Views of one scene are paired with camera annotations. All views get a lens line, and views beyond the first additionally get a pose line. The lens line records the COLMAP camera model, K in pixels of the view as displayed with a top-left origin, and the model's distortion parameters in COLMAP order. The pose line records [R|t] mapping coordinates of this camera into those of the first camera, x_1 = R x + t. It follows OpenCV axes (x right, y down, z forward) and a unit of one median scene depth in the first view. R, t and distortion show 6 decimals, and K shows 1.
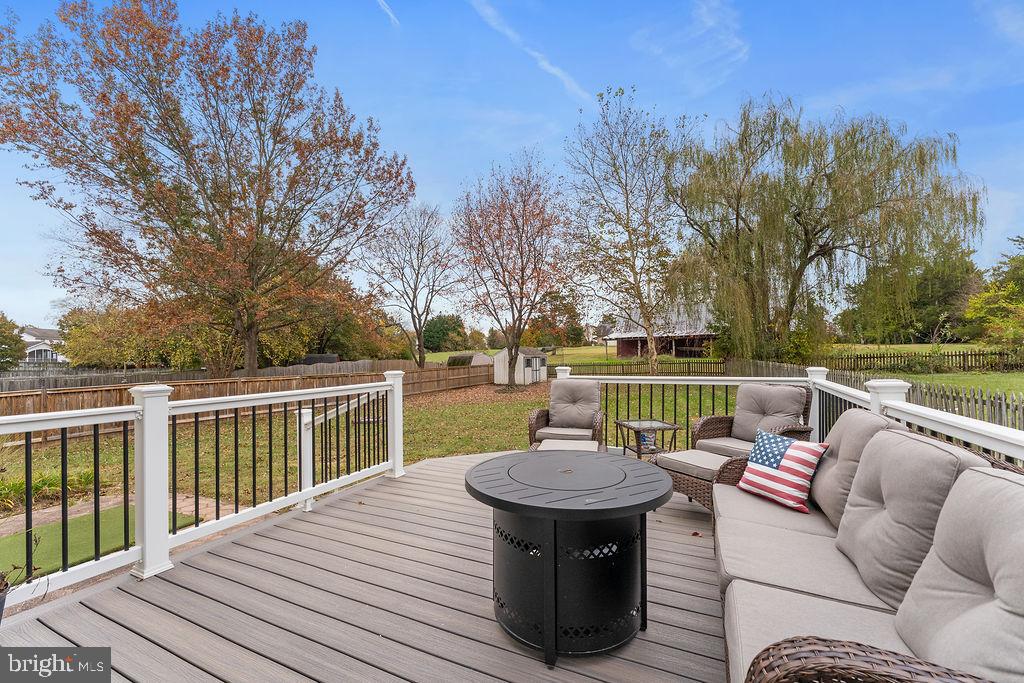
lens RADIAL K [[415.4, 0, 506.7], [0, 415.4, 354.2], [0, 0, 1]] dist [0.001325, -0.000473]
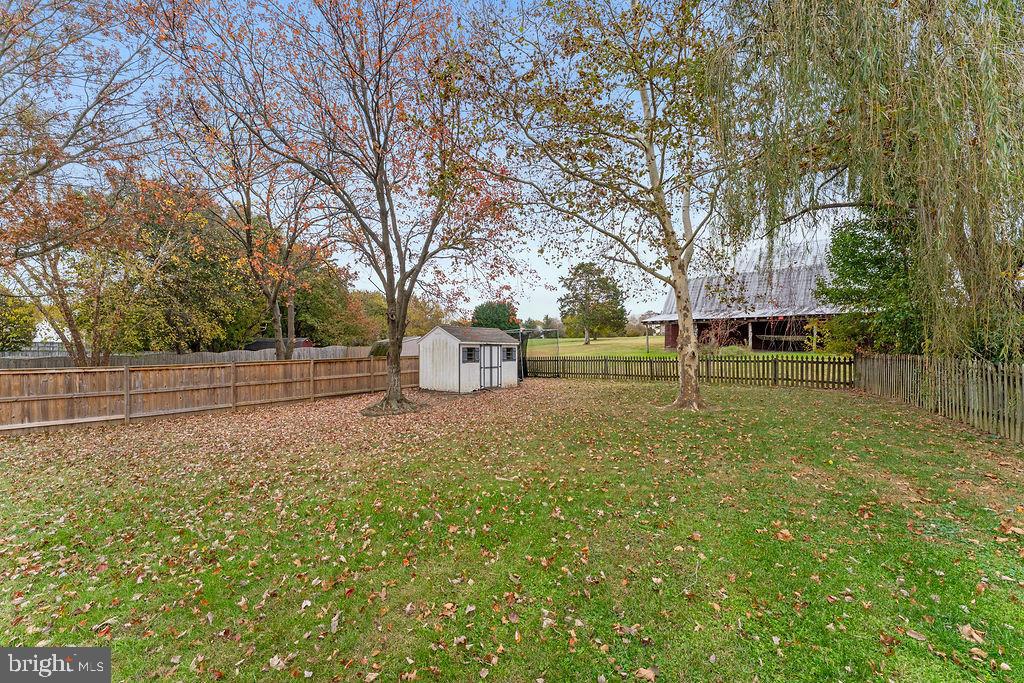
lens RADIAL K [[415.4, 0, 510.4], [0, 415.4, 344.0], [0, 0, 1]] dist [0.001325, -0.000473]
pose [[0.987922, 0.017599, -0.153951, 0.233328], [-0.017527, 0.999845, 0.001823, 0.004736], [0.153959, 0.000897, 0.988077, 0.530260]]
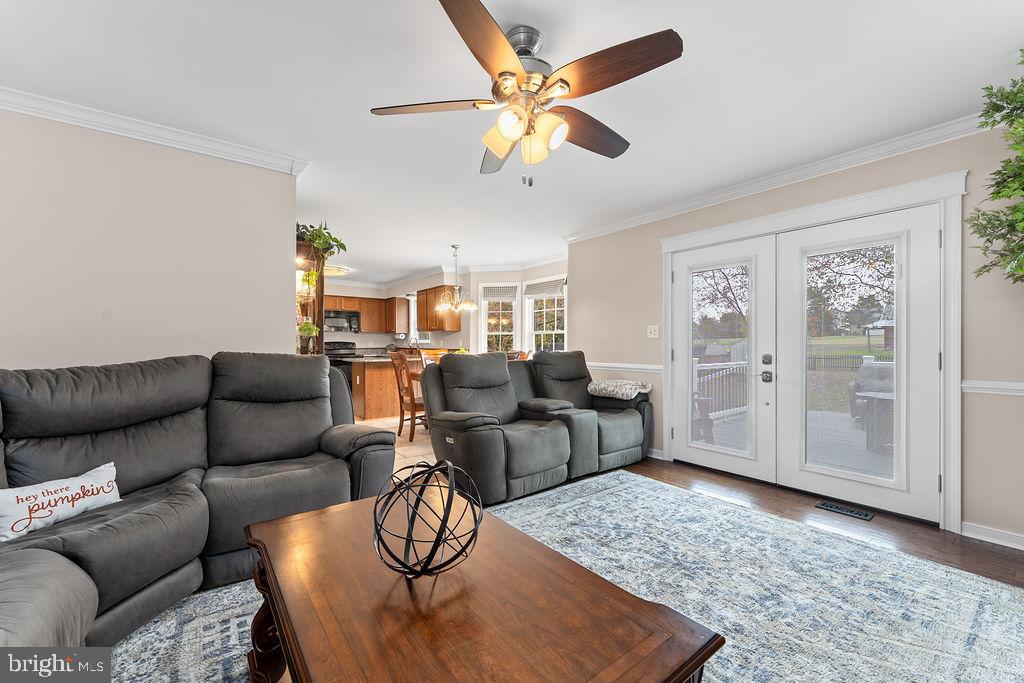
lens RADIAL K [[415.4, 0, 506.9], [0, 415.4, 342.5], [0, 0, 1]] dist [0.001325, -0.000473]
pose [[0.891554, 0.009132, -0.452822, -0.069948], [-0.009271, 0.999955, 0.001911, -0.002726], [0.452819, 0.002495, 0.891599, -0.192912]]
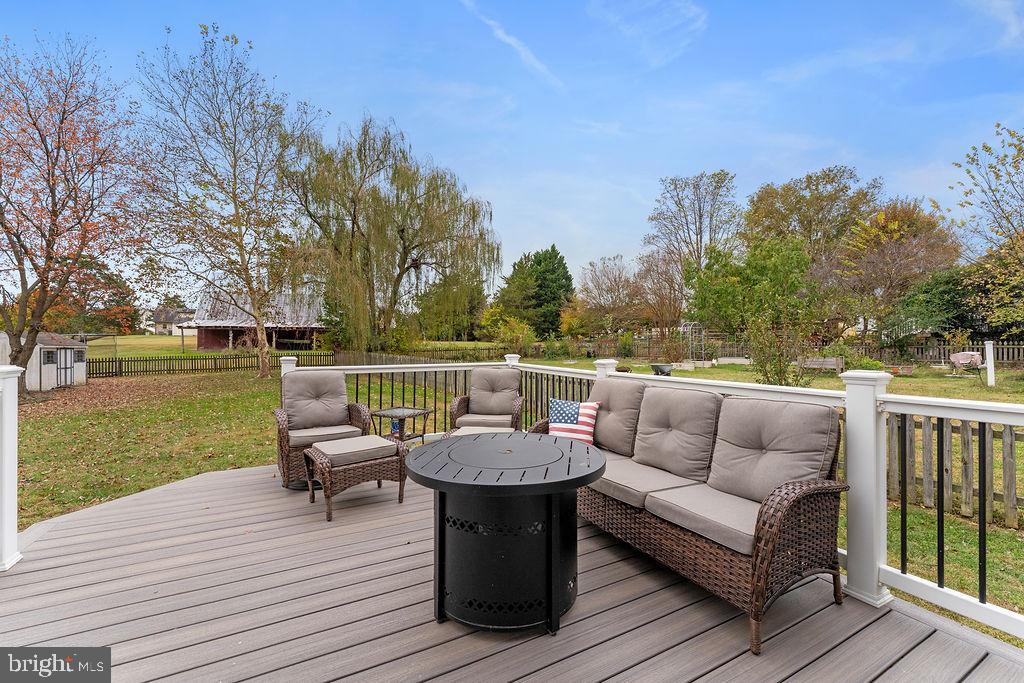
lens RADIAL K [[415.4, 0, 513.4], [0, 415.4, 339.3], [0, 0, 1]] dist [0.001325, -0.000473]
pose [[0.590547, 0.025575, 0.806598, -0.055176], [-0.009465, 0.999648, -0.024766, 0.002356], [-0.806948, 0.006992, 0.590582, 0.030535]]
